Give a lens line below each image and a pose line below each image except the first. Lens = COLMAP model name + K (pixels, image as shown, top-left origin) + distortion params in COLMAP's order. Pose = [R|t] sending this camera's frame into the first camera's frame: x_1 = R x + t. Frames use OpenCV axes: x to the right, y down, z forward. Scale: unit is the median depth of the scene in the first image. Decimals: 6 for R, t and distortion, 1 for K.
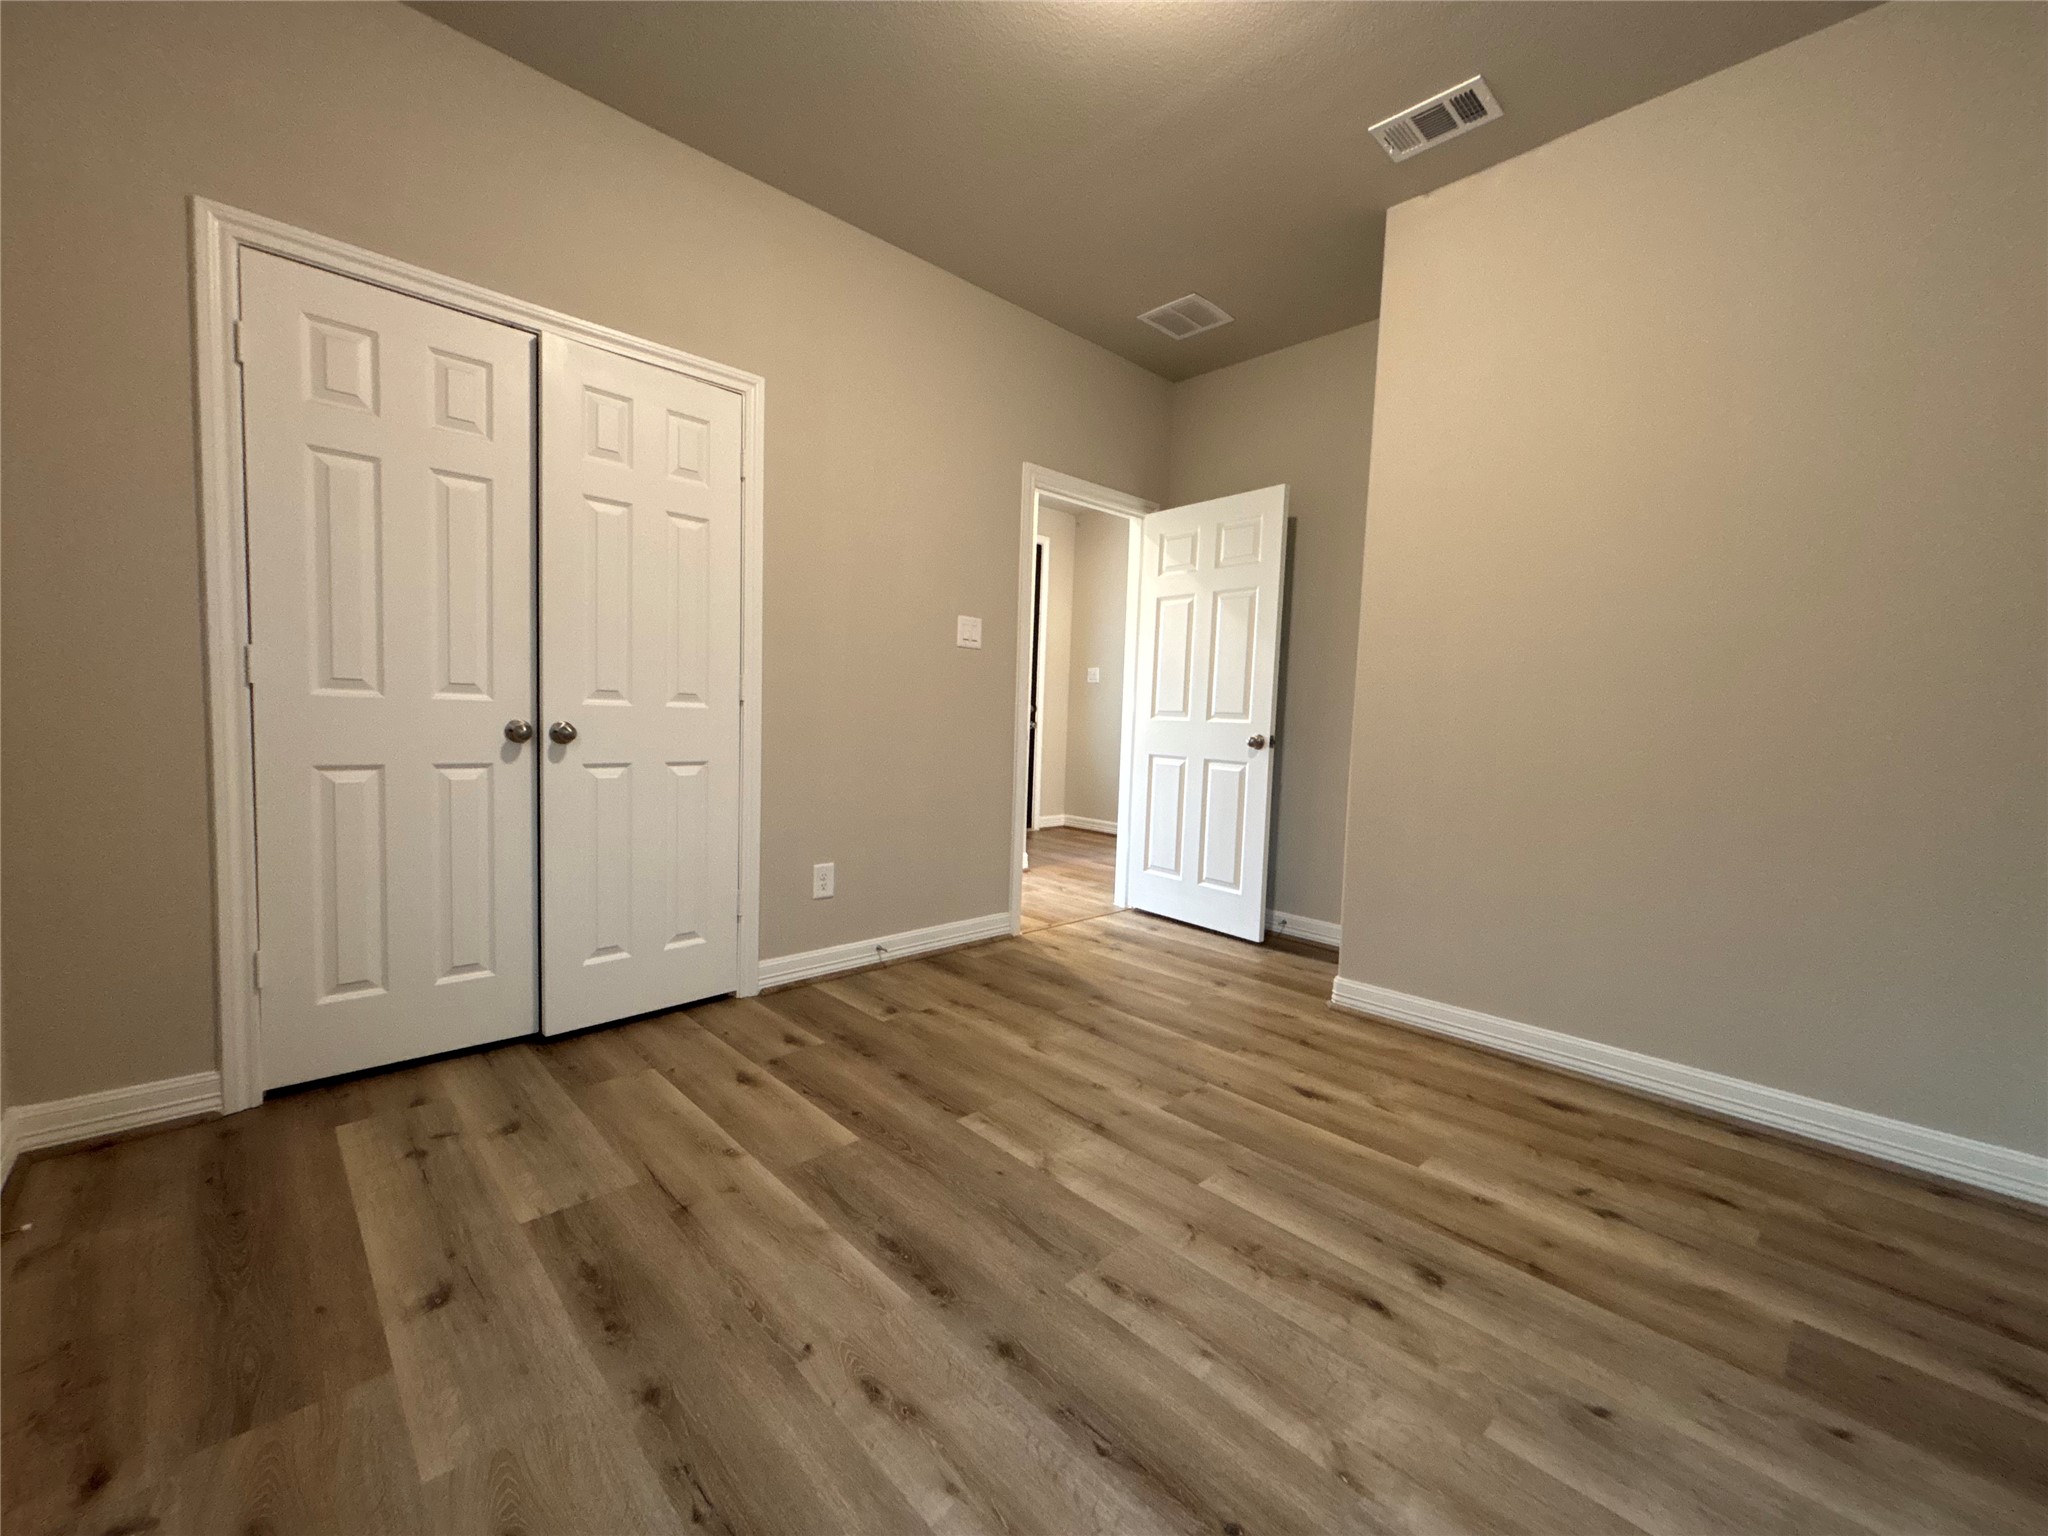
lens RADIAL K [[832.4, 0, 1031.4], [0, 832.4, 766.4], [0, 0, 1]] dist [-0.002447, 0.002162]
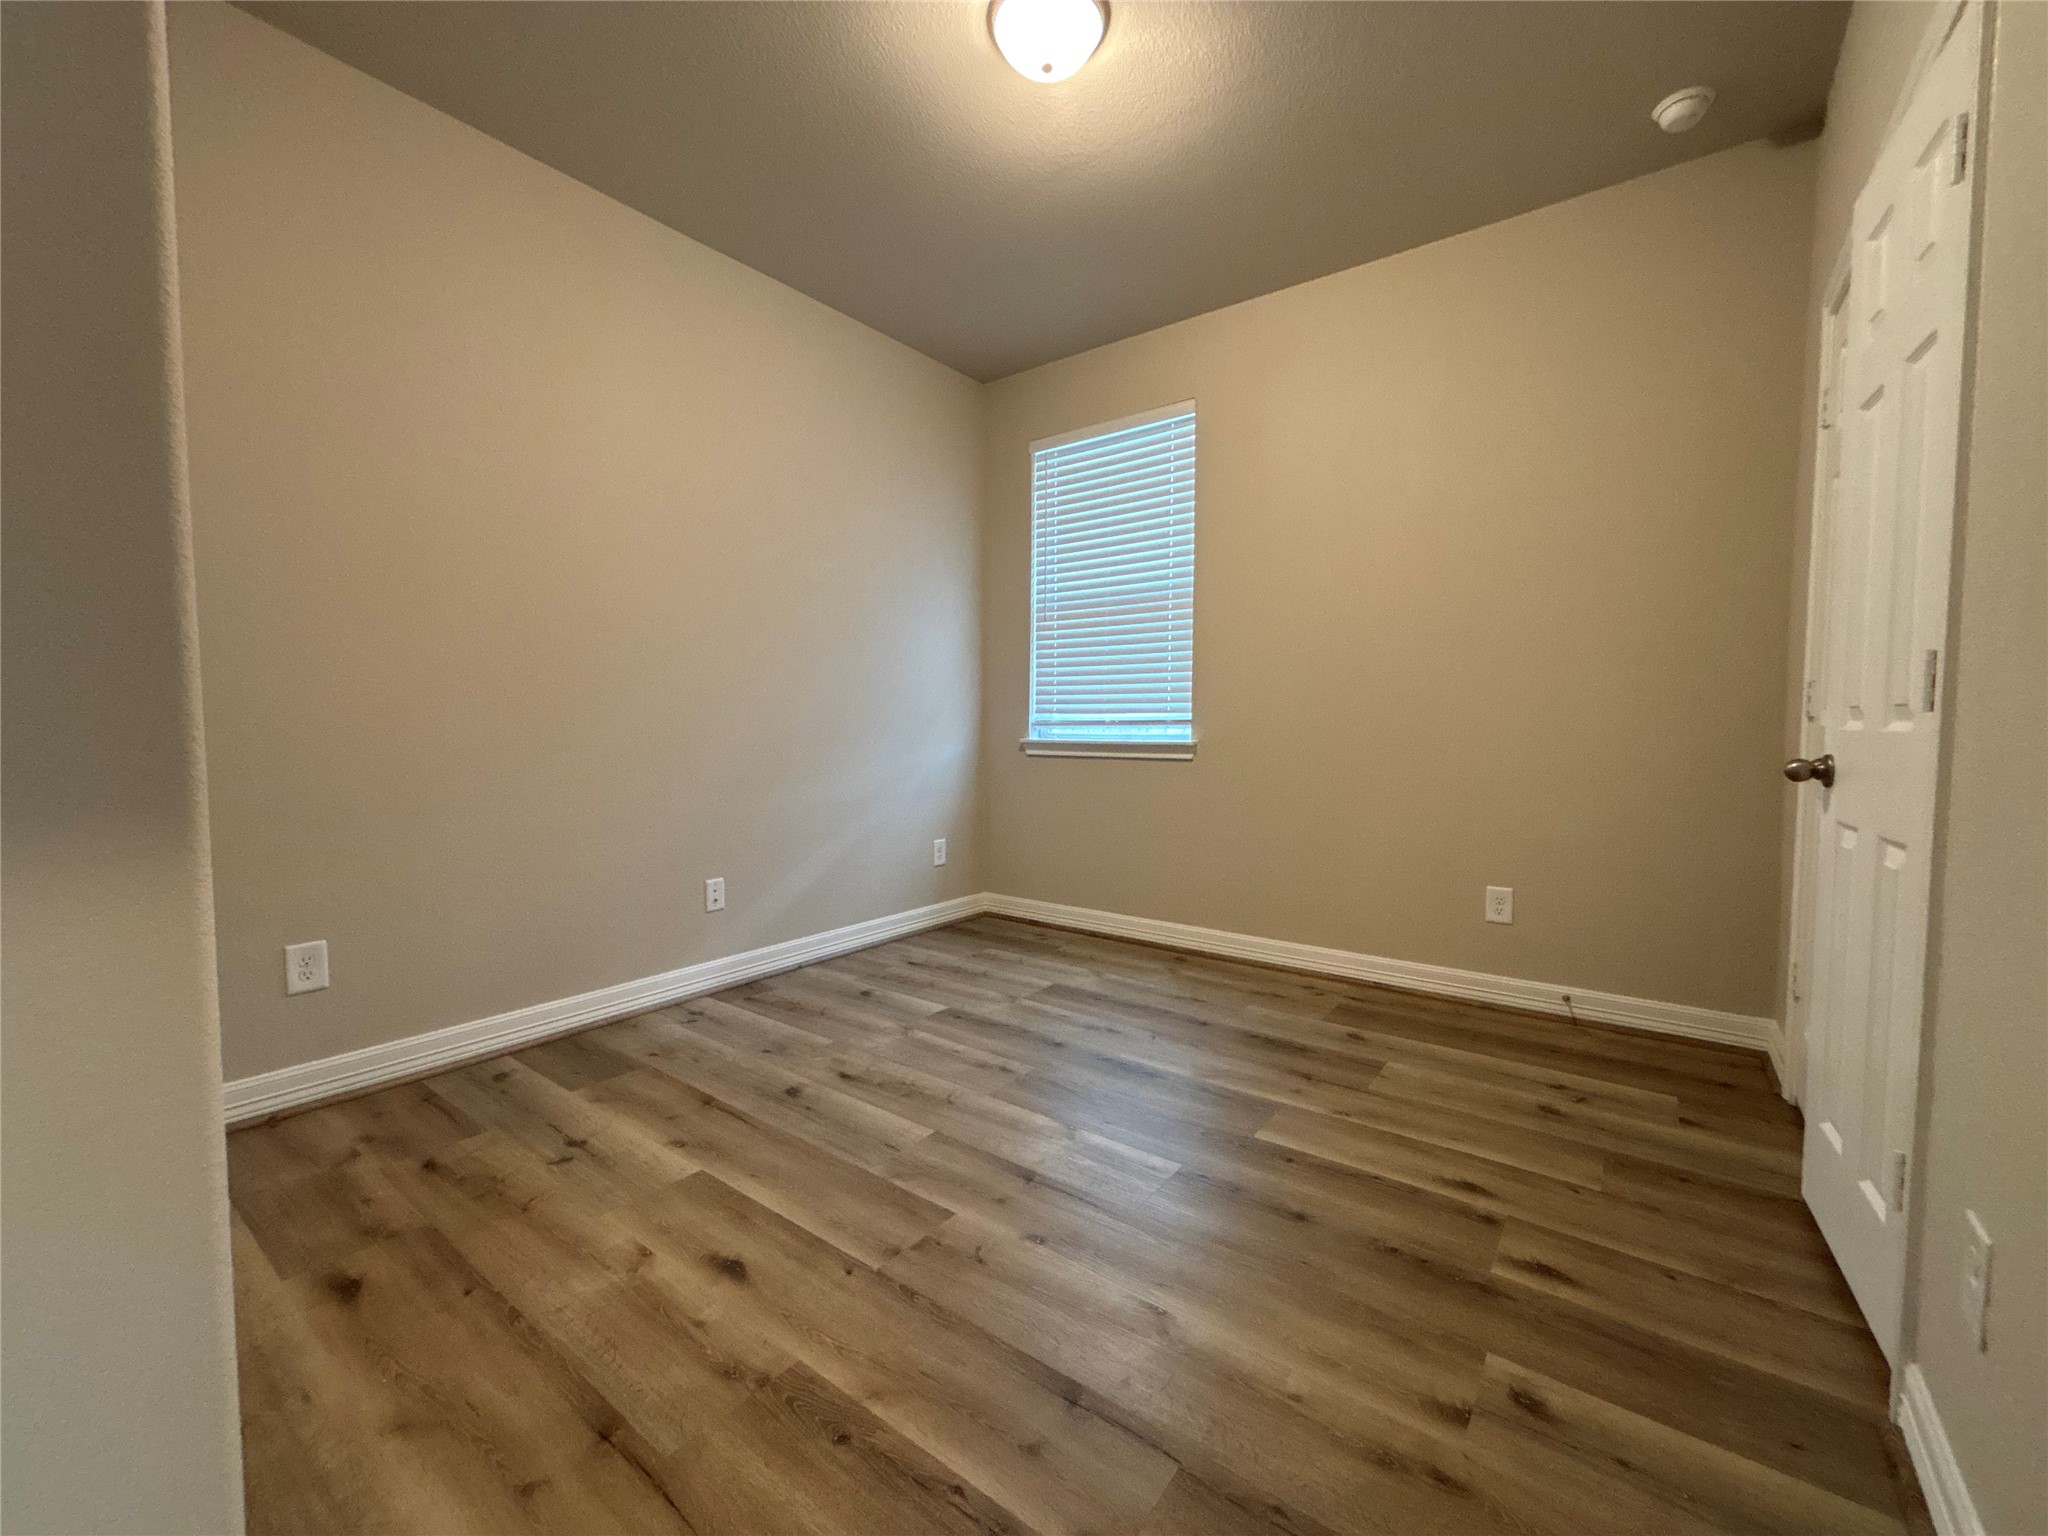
lens RADIAL K [[832.4, 0, 1019.4], [0, 832.4, 768.2], [0, 0, 1]] dist [-0.002447, 0.002162]
pose [[-0.988800, -0.025787, -0.147001, 0.254102], [-0.043489, 0.992001, 0.118506, -0.119849], [0.142769, 0.123572, -0.982012, 1.976800]]
